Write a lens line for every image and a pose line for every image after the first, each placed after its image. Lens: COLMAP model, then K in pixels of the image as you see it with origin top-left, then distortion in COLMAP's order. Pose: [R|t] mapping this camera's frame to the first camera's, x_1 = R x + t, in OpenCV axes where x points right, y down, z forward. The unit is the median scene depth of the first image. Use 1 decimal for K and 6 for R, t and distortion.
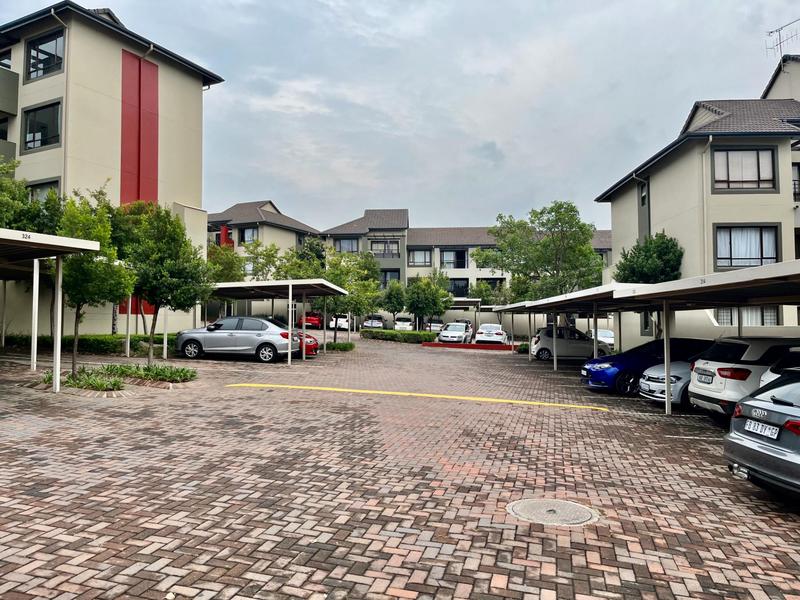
lens RADIAL K [[603.1, 0, 402.4], [0, 603.1, 298.4], [0, 0, 1]] dist [0.079081, -0.109790]
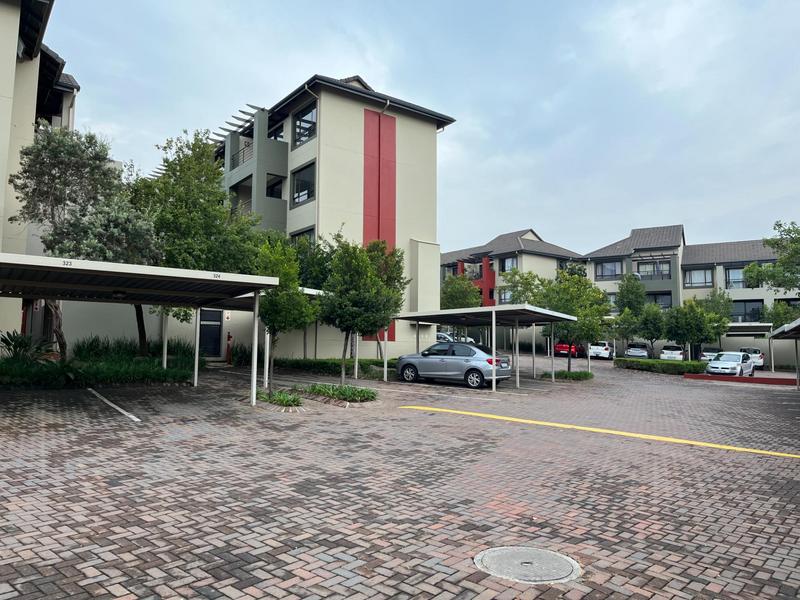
lens RADIAL K [[603.1, 0, 402.4], [0, 603.1, 298.4], [0, 0, 1]] dist [0.079081, -0.109790]
pose [[0.897874, -0.032787, -0.439029, 0.104828], [0.012431, 0.998714, -0.049161, 0.003567], [0.440076, 0.038683, 0.897127, 0.030005]]
